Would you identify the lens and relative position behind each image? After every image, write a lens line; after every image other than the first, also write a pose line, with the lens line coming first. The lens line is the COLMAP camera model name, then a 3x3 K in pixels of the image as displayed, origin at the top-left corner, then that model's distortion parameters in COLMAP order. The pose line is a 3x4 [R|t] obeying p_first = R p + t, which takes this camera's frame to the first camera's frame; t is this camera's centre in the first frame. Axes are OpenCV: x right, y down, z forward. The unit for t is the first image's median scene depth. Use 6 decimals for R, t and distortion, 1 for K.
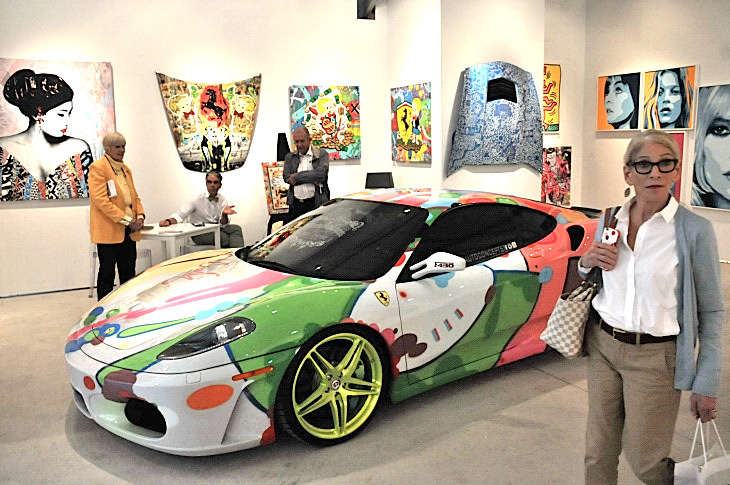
lens RADIAL K [[651.1, 0, 365.3], [0, 651.1, 242.3], [0, 0, 1]] dist [-0.068968, -0.051872]
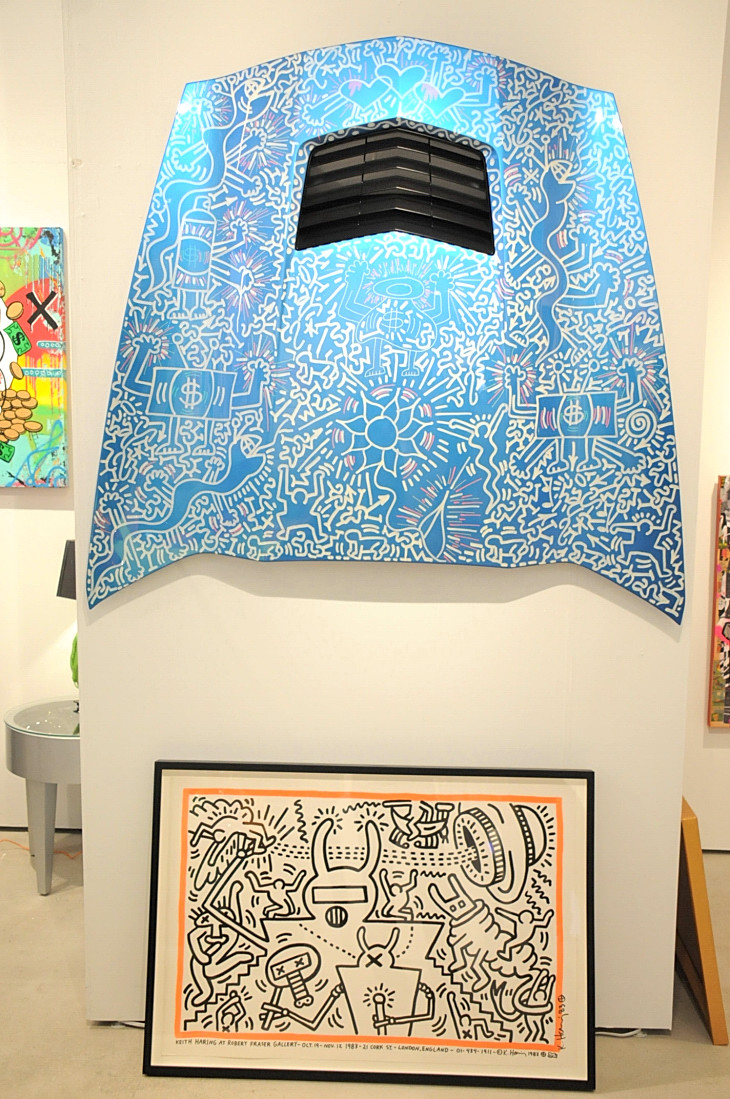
lens RADIAL K [[1077.7, 0, 364.1], [0, 1077.7, 548.9], [0, 0, 1]] dist [0.012504, 0.000000]
pose [[0.878568, 0.087349, -0.469562, 0.409387], [-0.103131, 0.994636, -0.007937, -0.138610], [0.466350, 0.055399, 0.882864, 0.801493]]
